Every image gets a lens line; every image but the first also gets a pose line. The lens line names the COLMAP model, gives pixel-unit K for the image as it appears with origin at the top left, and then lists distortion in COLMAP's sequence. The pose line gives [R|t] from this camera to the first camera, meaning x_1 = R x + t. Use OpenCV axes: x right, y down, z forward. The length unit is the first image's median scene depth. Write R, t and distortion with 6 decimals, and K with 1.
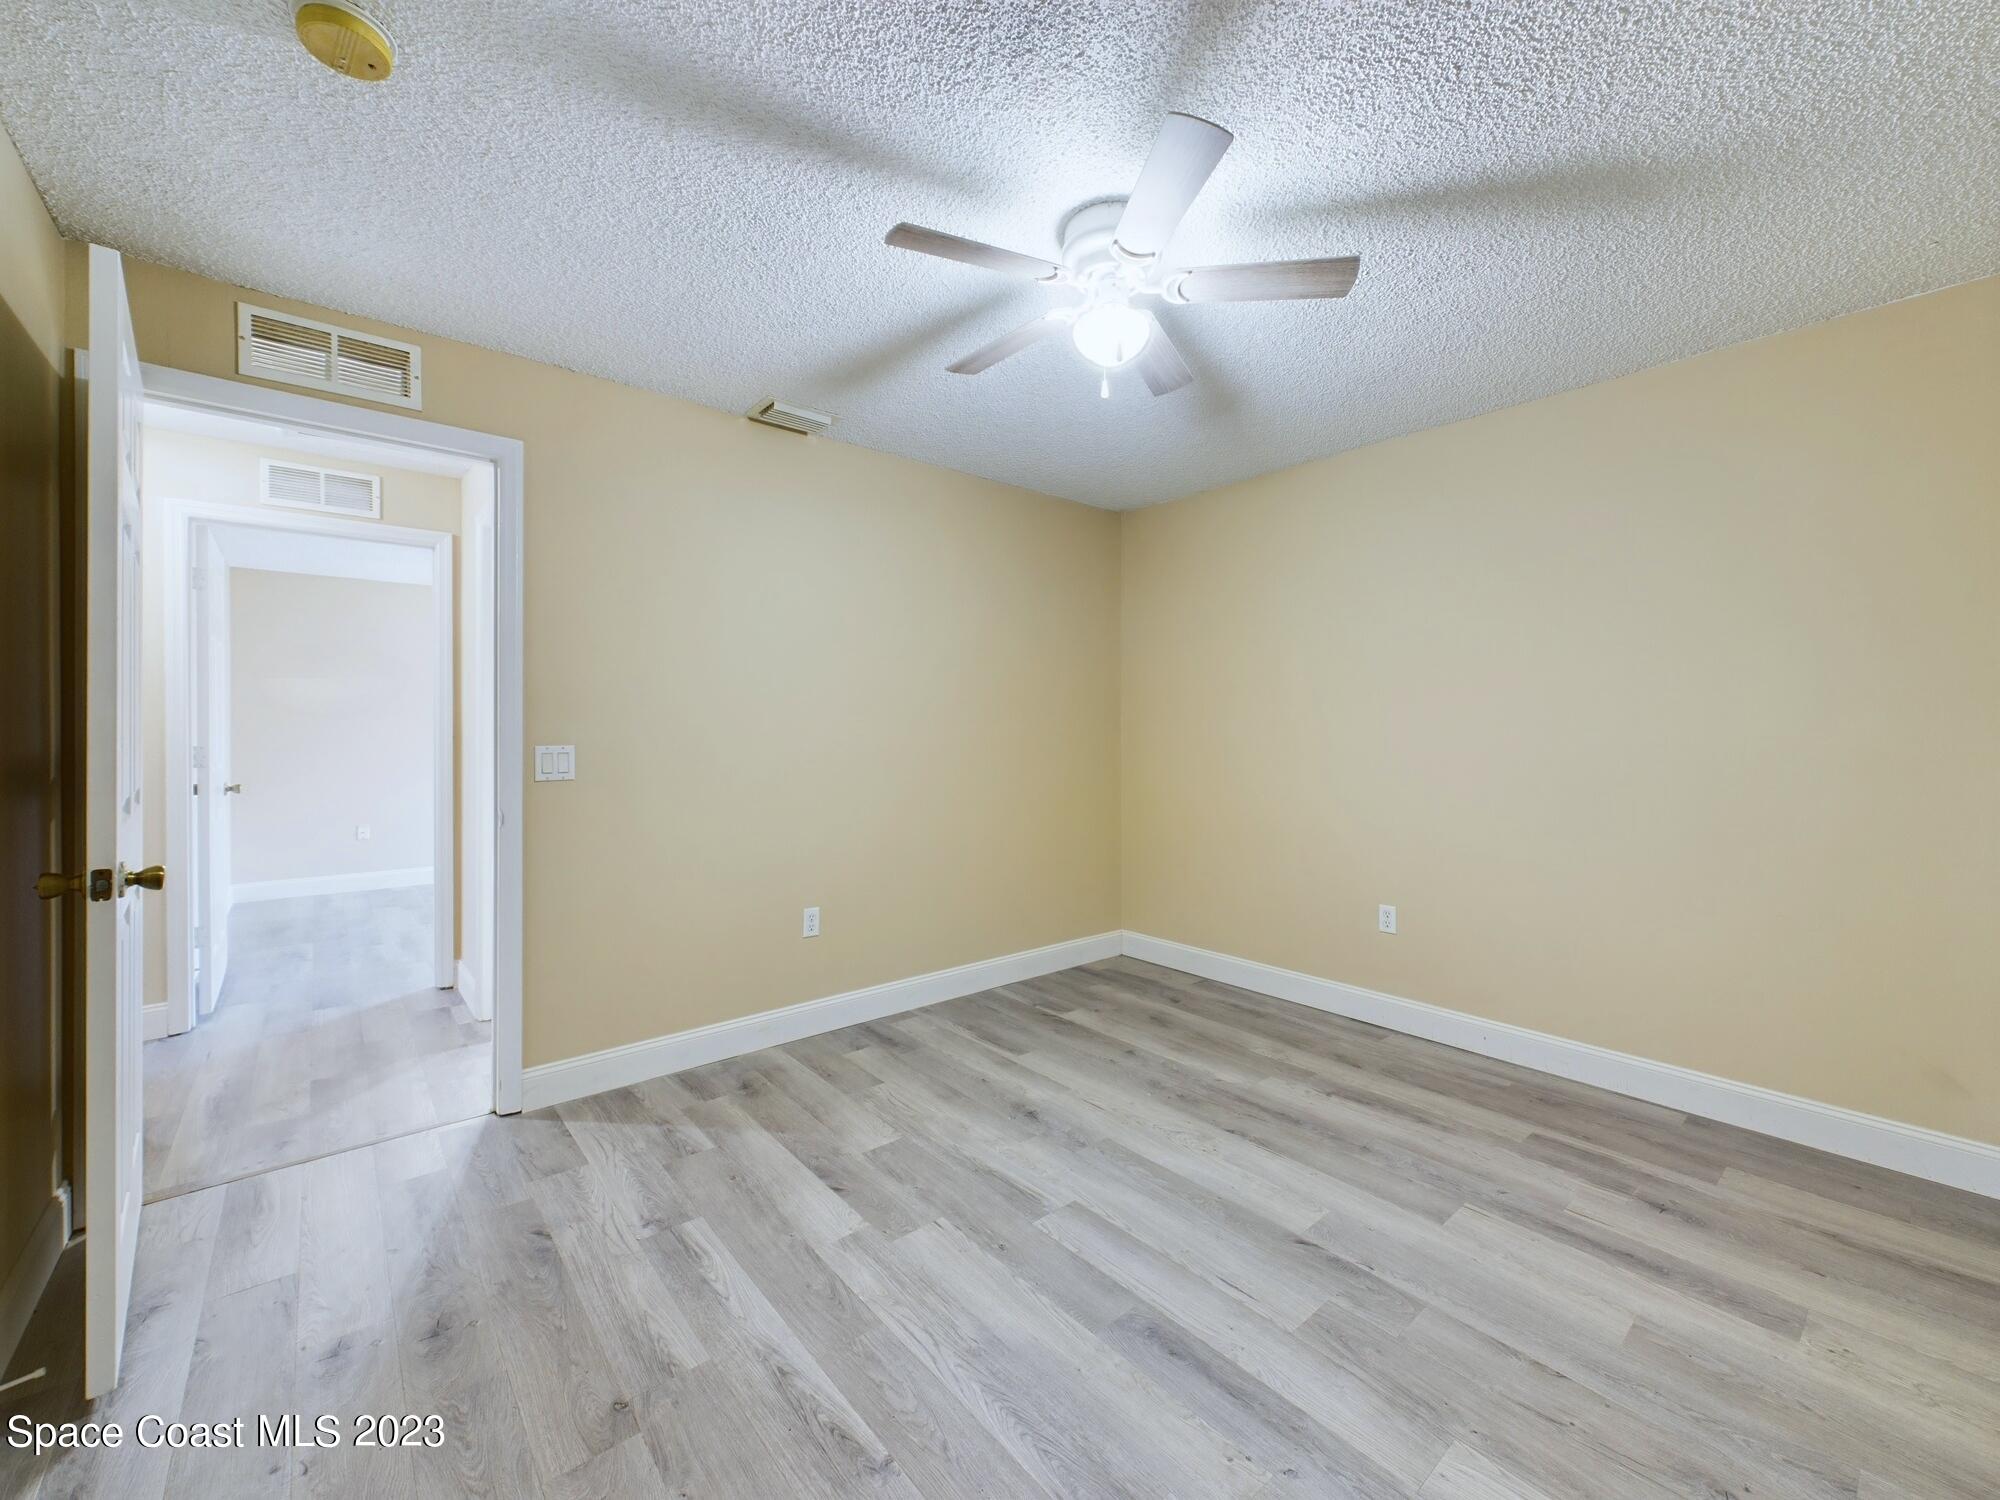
lens RADIAL K [[805.1, 0, 999.9], [0, 805.1, 729.1], [0, 0, 1]] dist [0.001163, 0.000001]
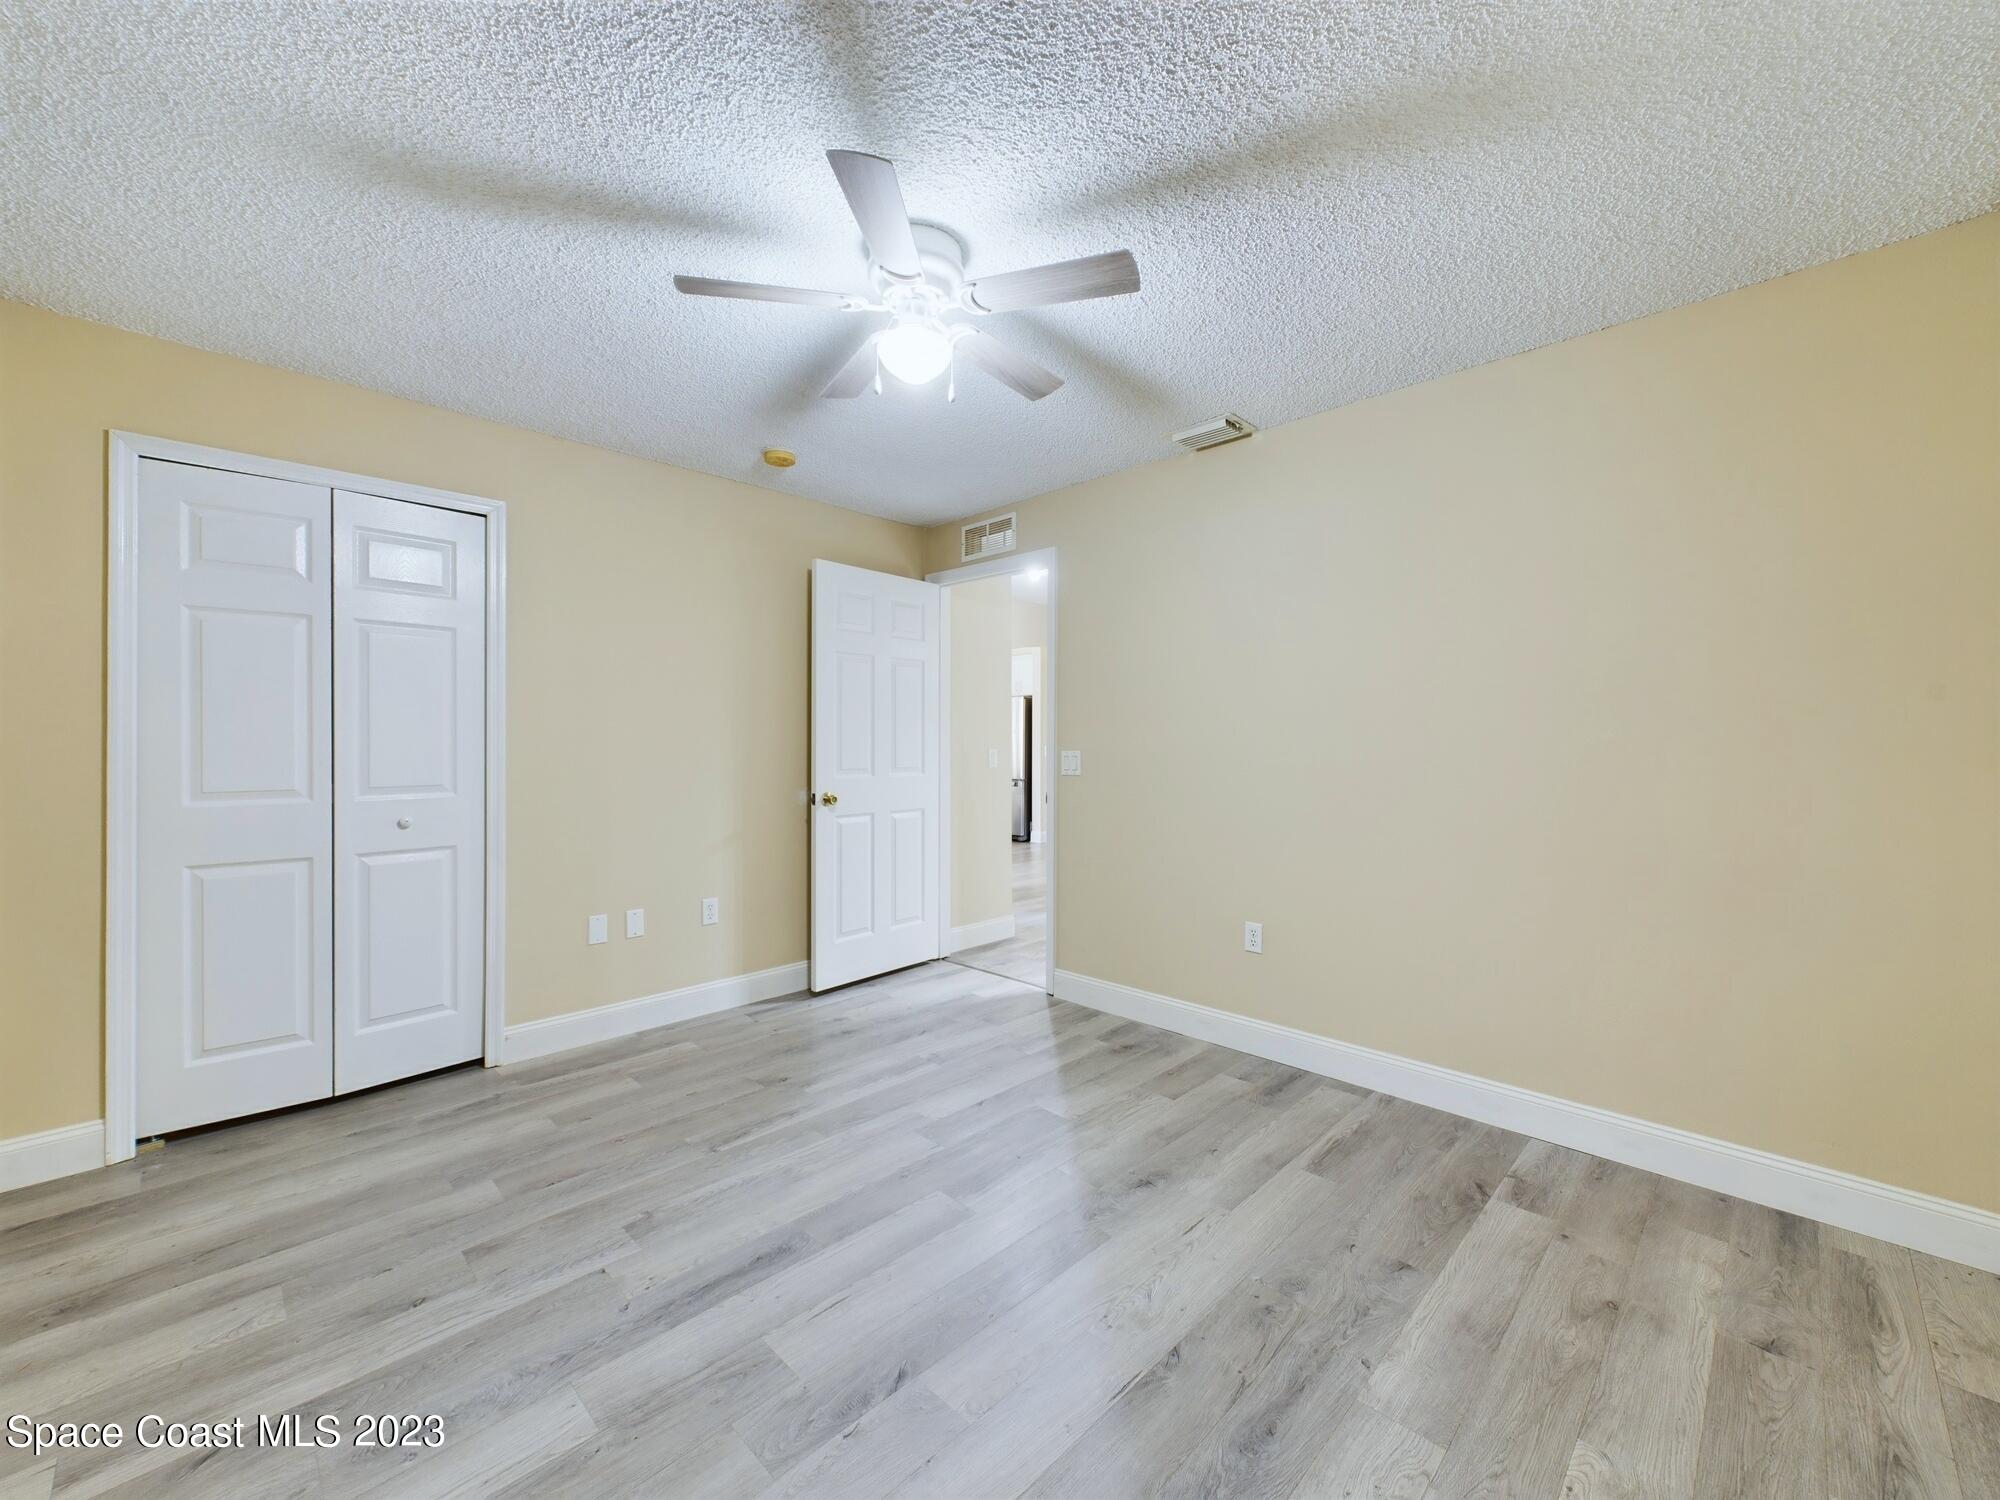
lens RADIAL K [[807.7, 0, 1002.1], [0, 807.7, 738.0], [0, 0, 1]] dist [0.002709, 0.000156]
pose [[0.089843, -0.006471, -0.995935, 0.898767], [0.004940, 0.999969, -0.006051, 0.006050], [0.995944, -0.004376, 0.089872, 0.778794]]
